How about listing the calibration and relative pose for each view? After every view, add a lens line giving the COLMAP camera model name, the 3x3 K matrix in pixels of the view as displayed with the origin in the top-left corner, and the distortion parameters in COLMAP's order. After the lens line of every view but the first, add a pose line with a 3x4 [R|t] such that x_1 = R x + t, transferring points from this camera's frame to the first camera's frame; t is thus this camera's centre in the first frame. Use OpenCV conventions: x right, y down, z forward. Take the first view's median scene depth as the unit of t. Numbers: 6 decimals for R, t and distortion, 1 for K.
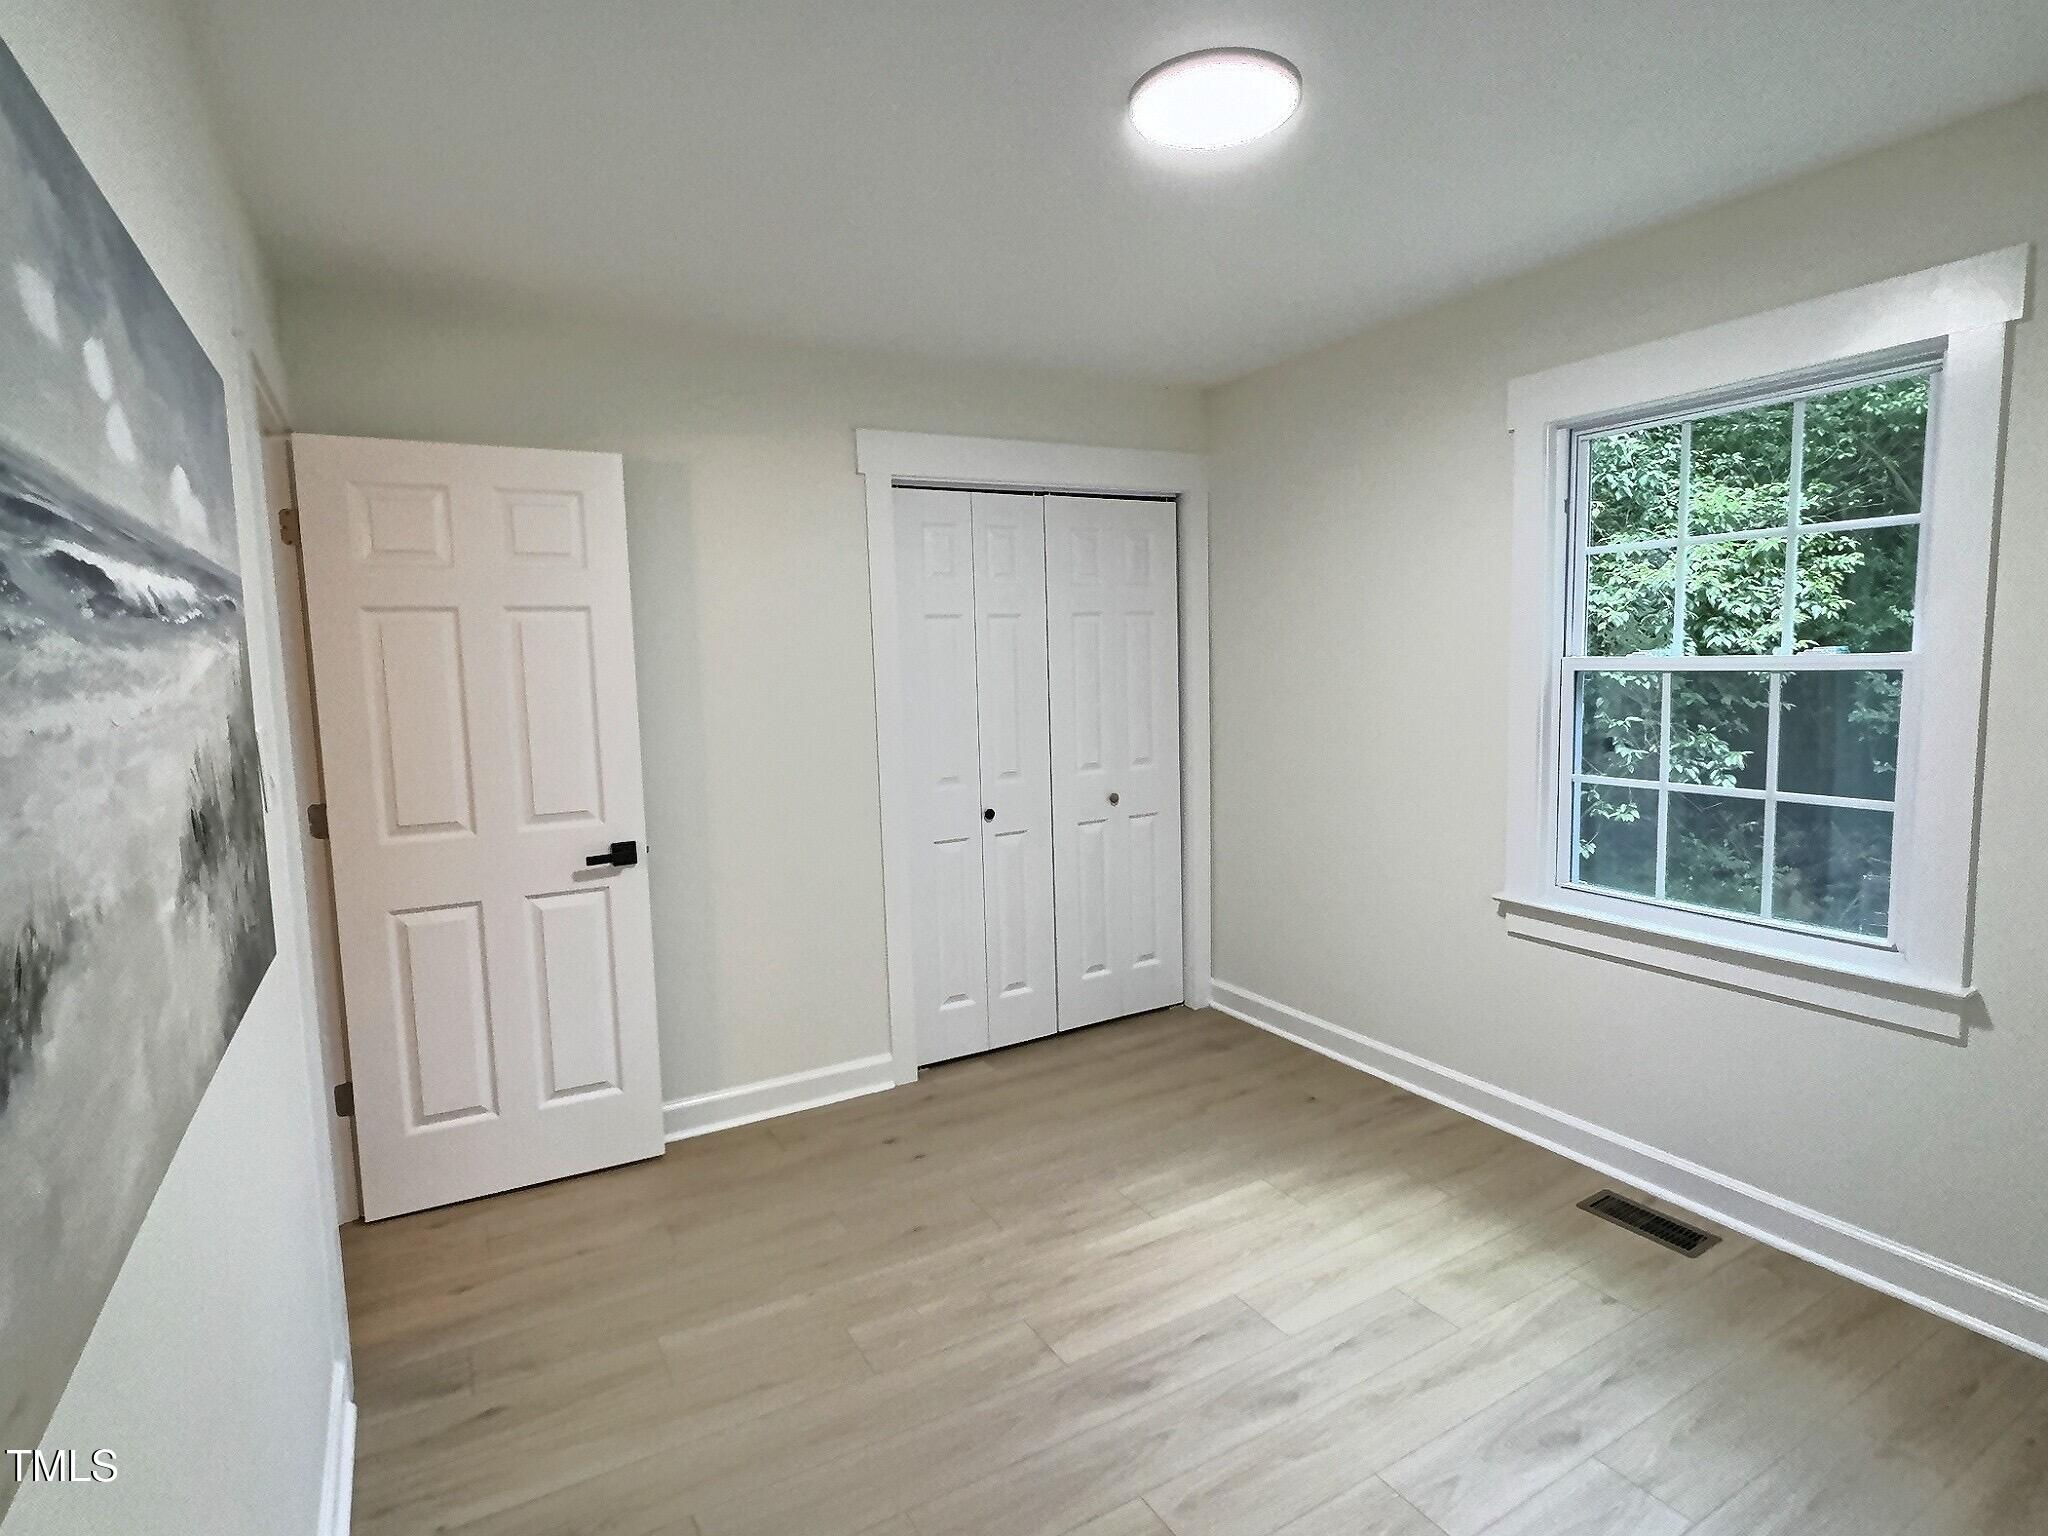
lens RADIAL K [[1062.4, 0, 1023.6], [0, 1062.4, 764.3], [0, 0, 1]] dist [-0.002216, 0.001790]
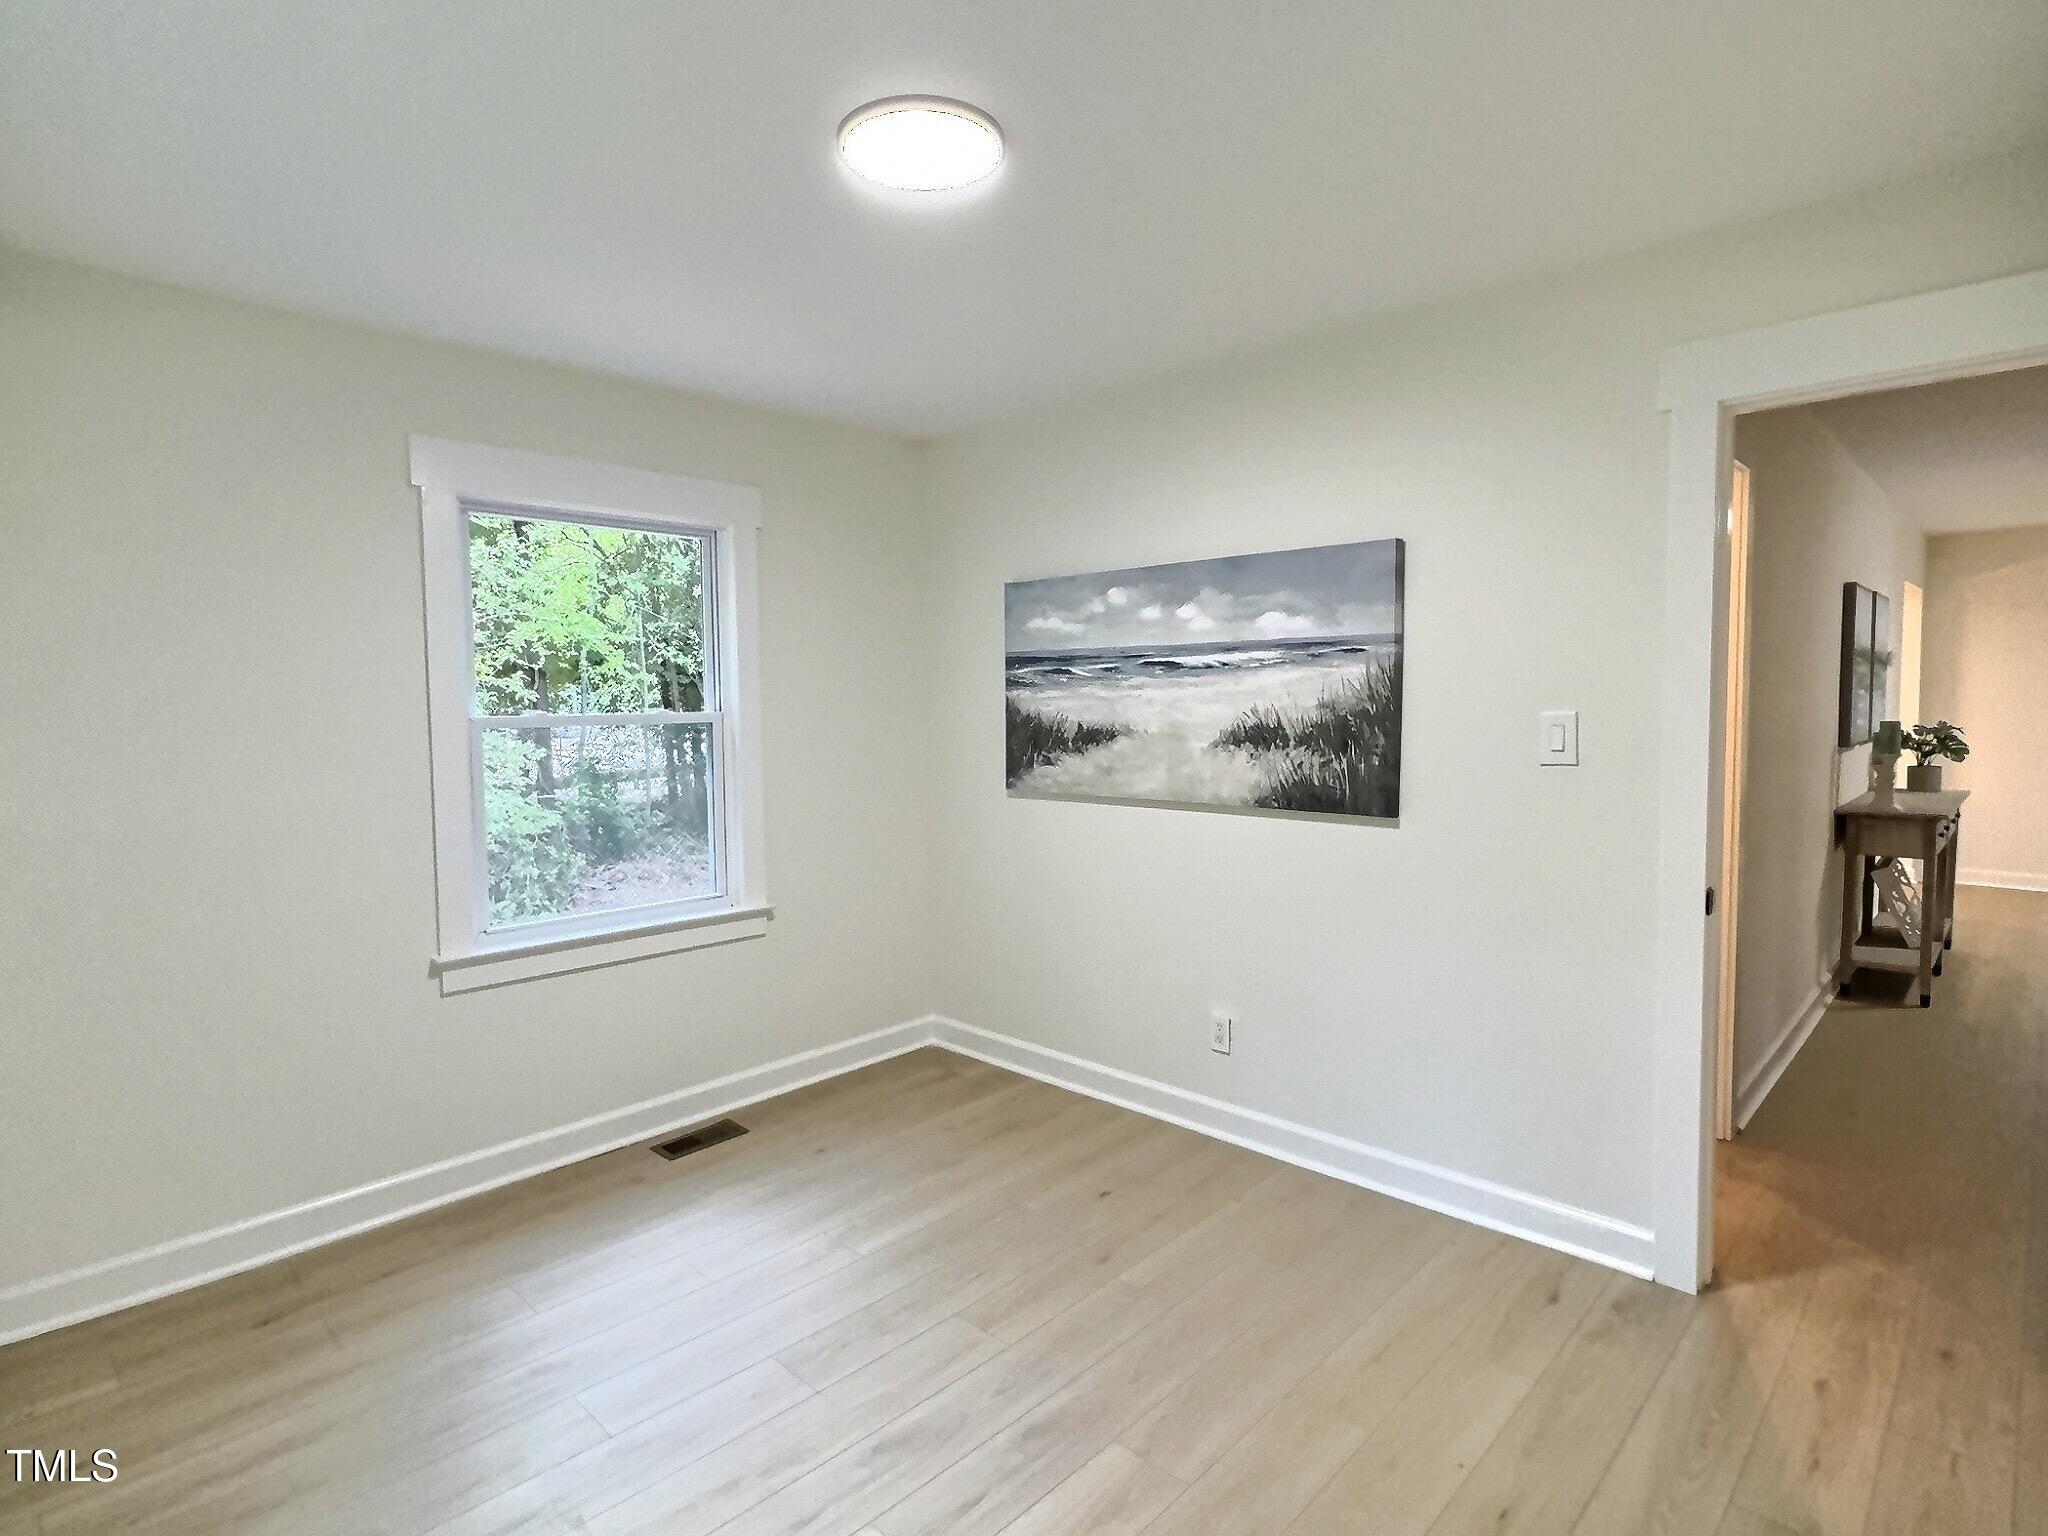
lens RADIAL K [[1062.4, 0, 1023.6], [0, 1062.4, 764.3], [0, 0, 1]] dist [-0.002216, 0.001790]
pose [[-0.961562, 0.060158, -0.267916, 0.344687], [0.013655, 0.984975, 0.172159, -0.188135], [0.274248, 0.161883, -0.947936, 1.844724]]
